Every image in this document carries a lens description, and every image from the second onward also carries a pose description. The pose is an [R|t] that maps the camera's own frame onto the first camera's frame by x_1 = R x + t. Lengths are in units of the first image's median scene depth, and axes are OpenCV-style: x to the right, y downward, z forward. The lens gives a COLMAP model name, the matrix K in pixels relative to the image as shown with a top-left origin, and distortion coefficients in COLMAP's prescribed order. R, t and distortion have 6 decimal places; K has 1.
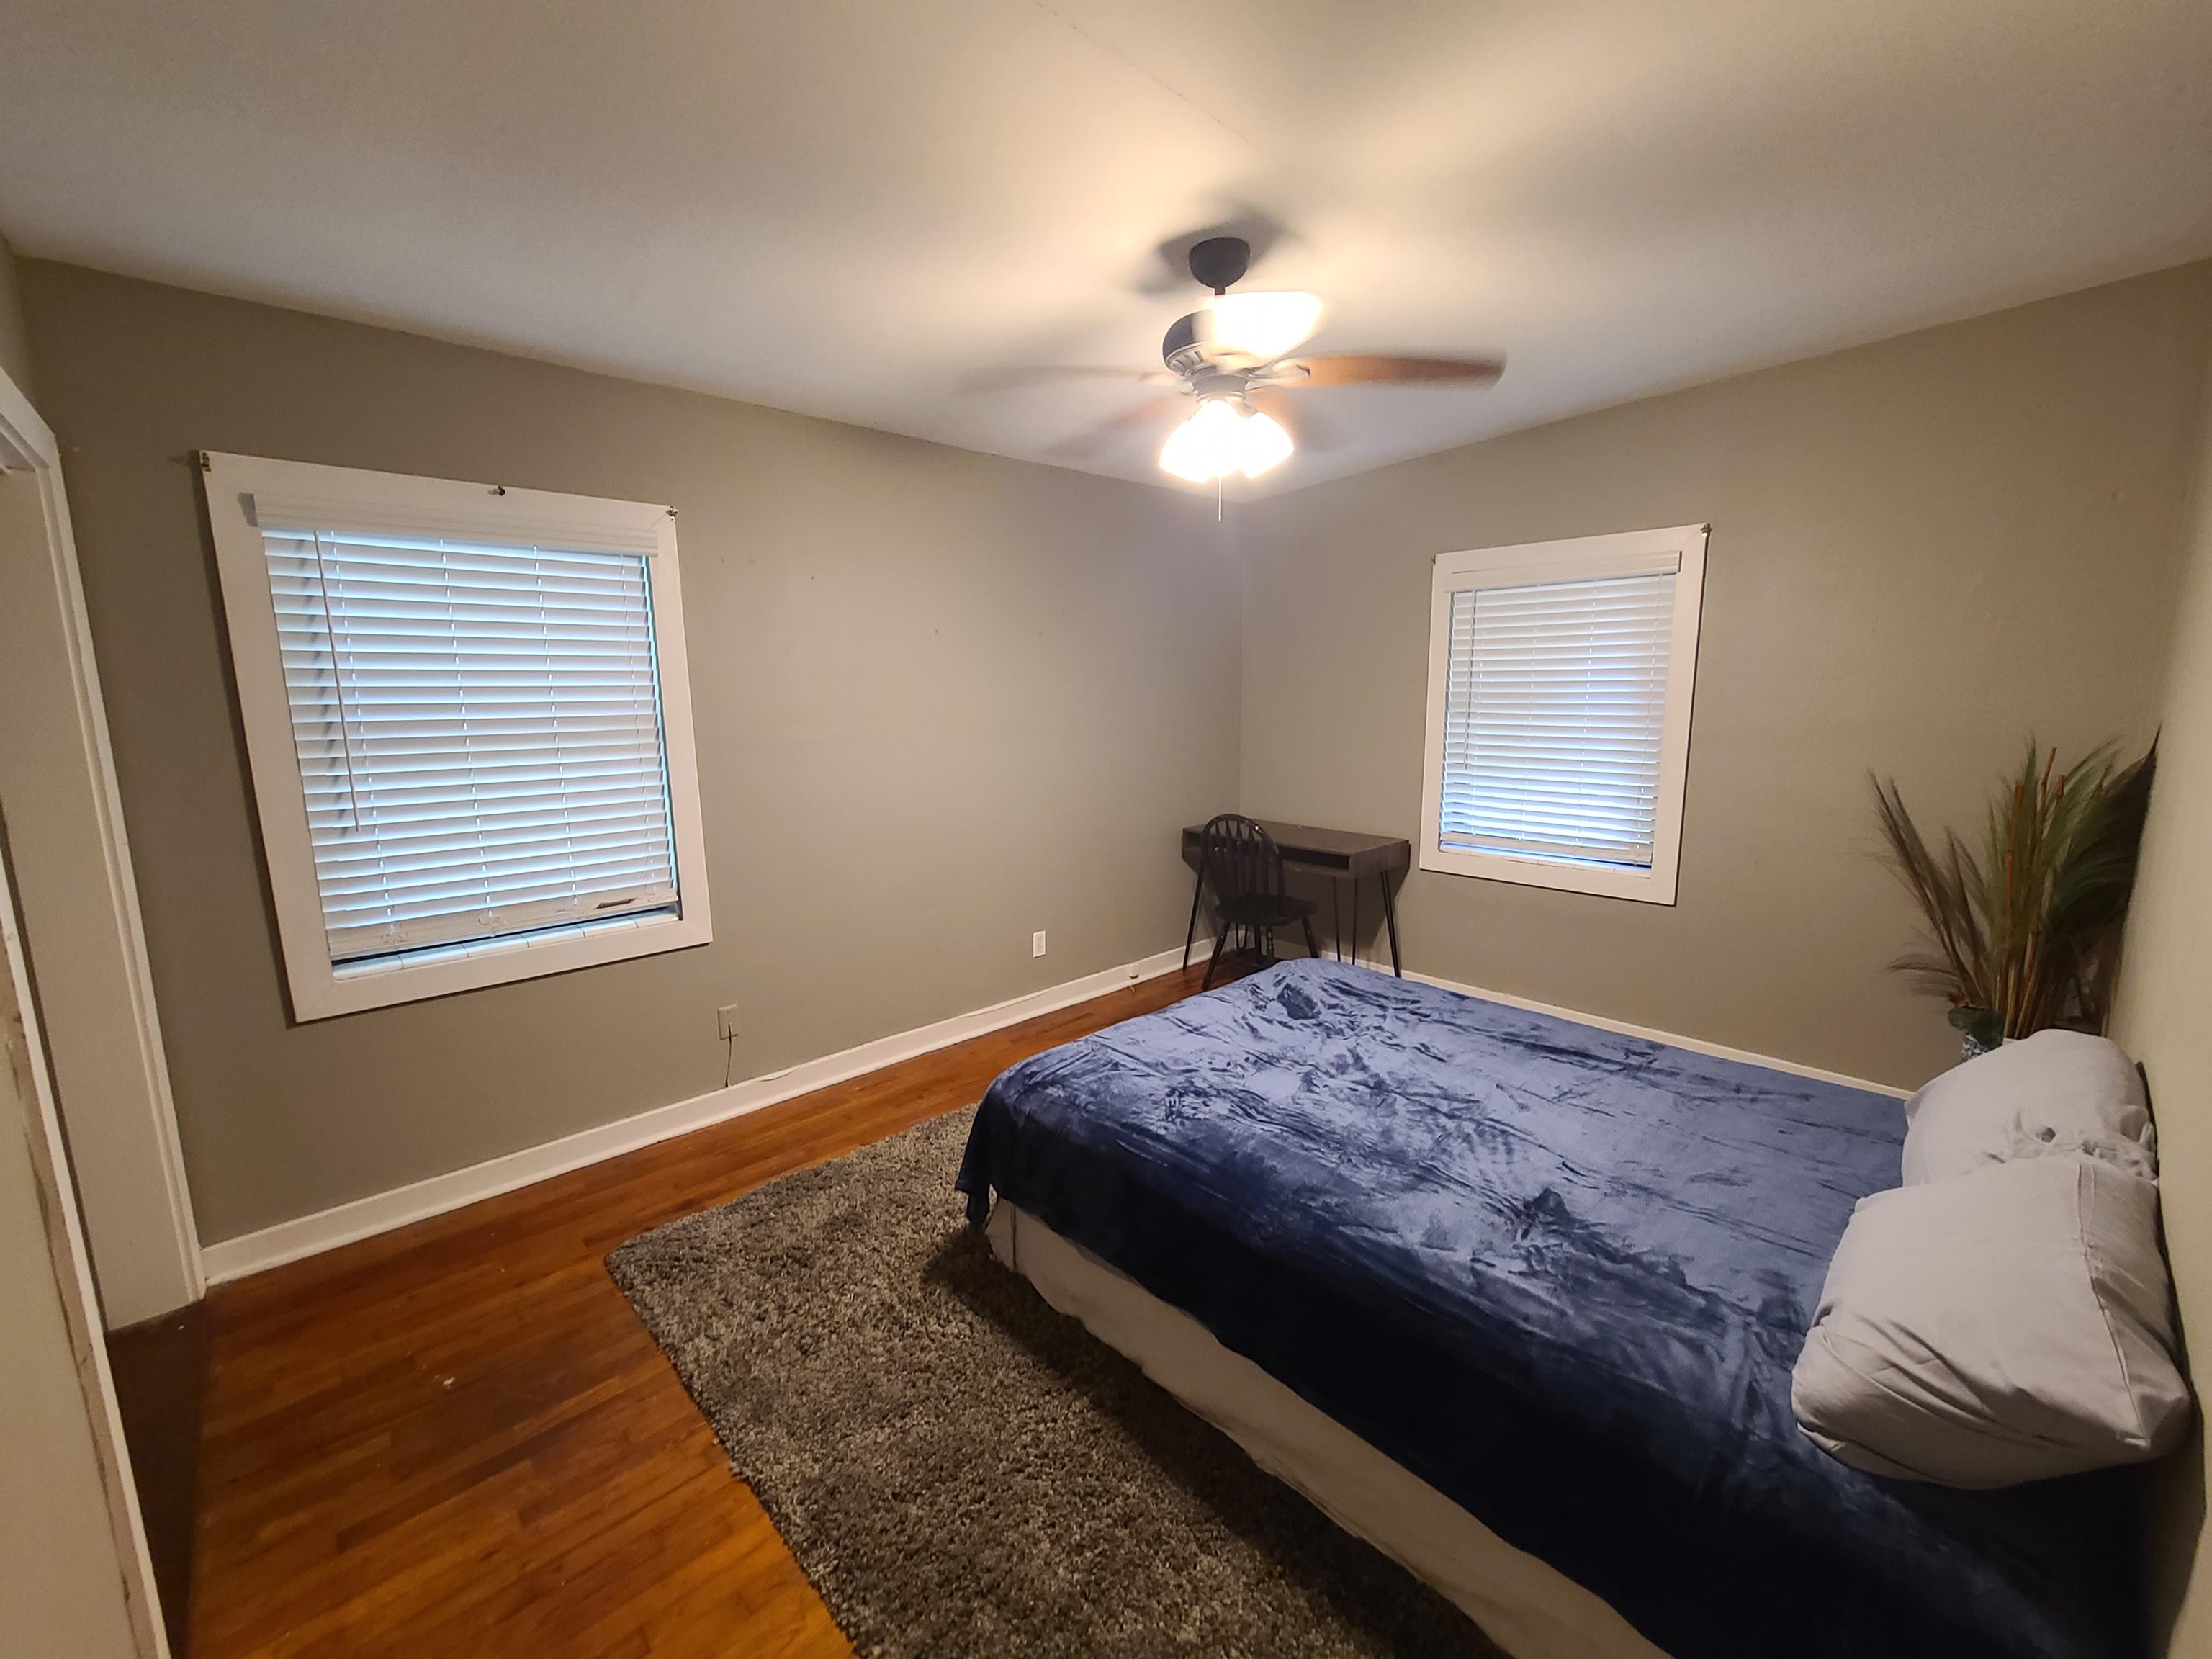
lens RADIAL K [[902.5, 0, 1120.8], [0, 902.5, 829.9], [0, 0, 1]] dist [-0.003417, -0.000341]
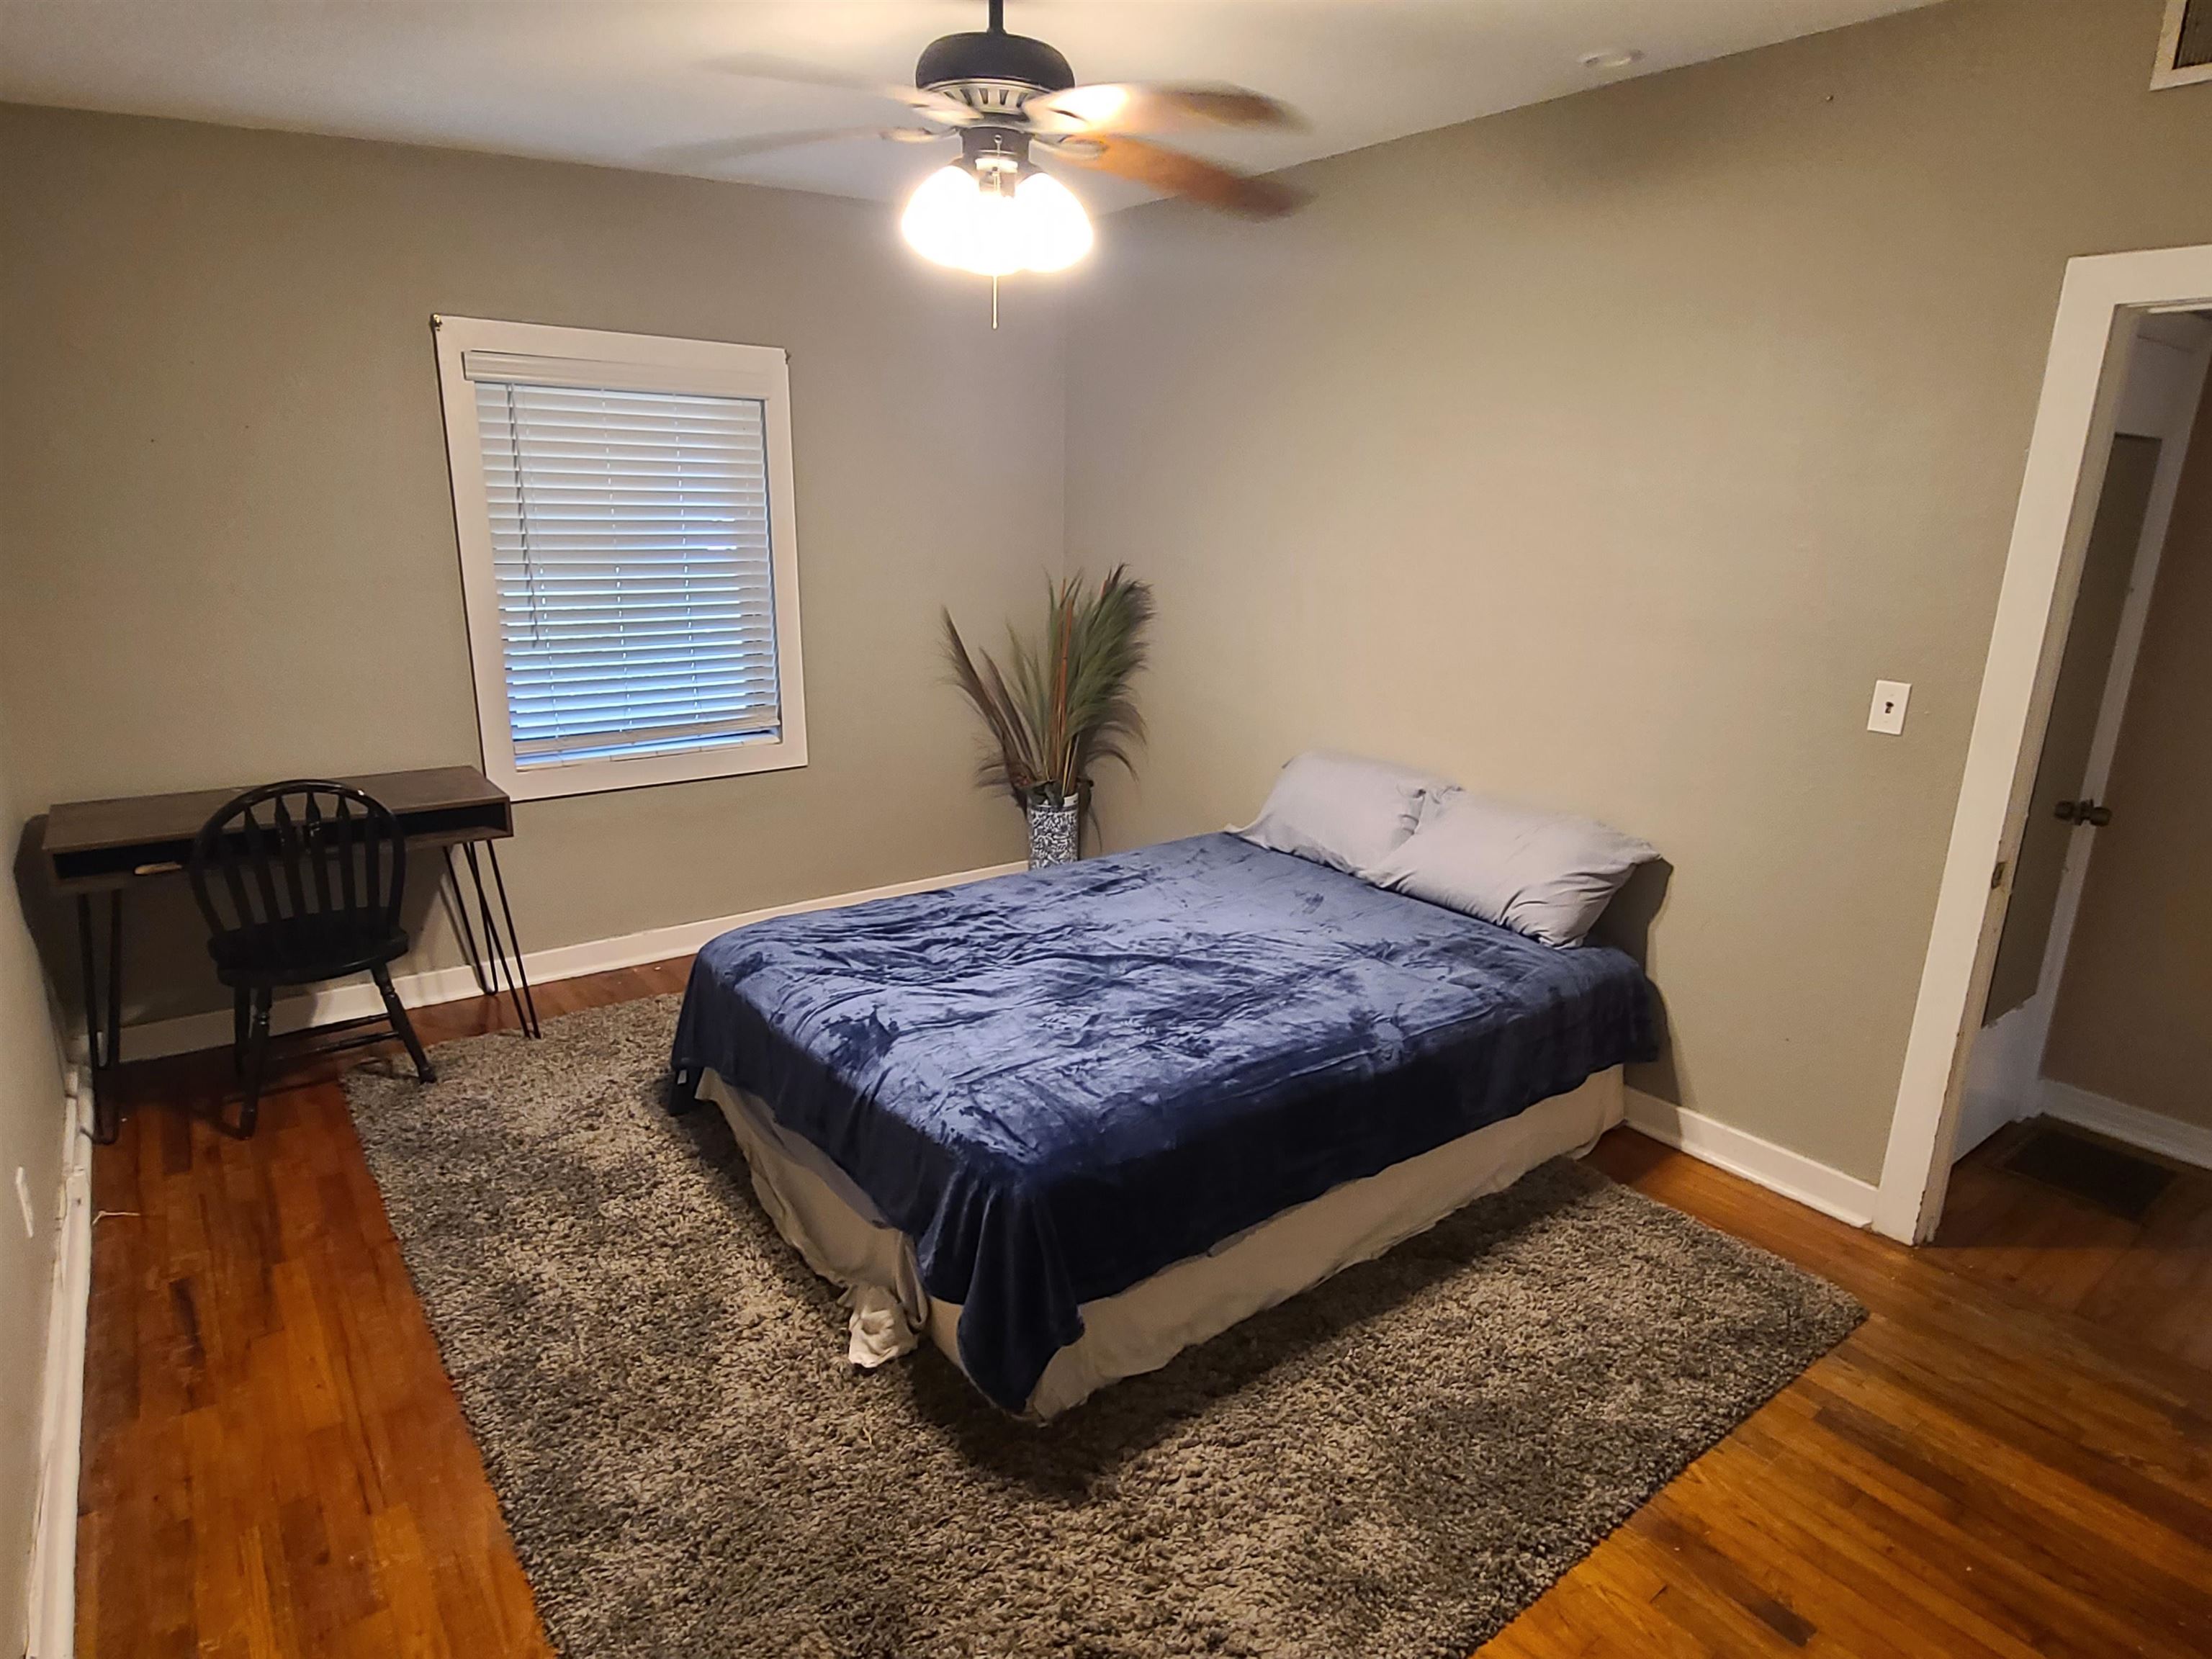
lens RADIAL K [[1246.5, 0, 1106.0], [0, 1246.5, 829.5], [0, 0, 1]] dist [-0.000825, -0.000154]
pose [[0.106380, -0.246451, 0.963299, -0.850376], [0.134596, 0.963449, 0.231625, -0.151553], [-0.985174, 0.105016, 0.135663, 0.715366]]
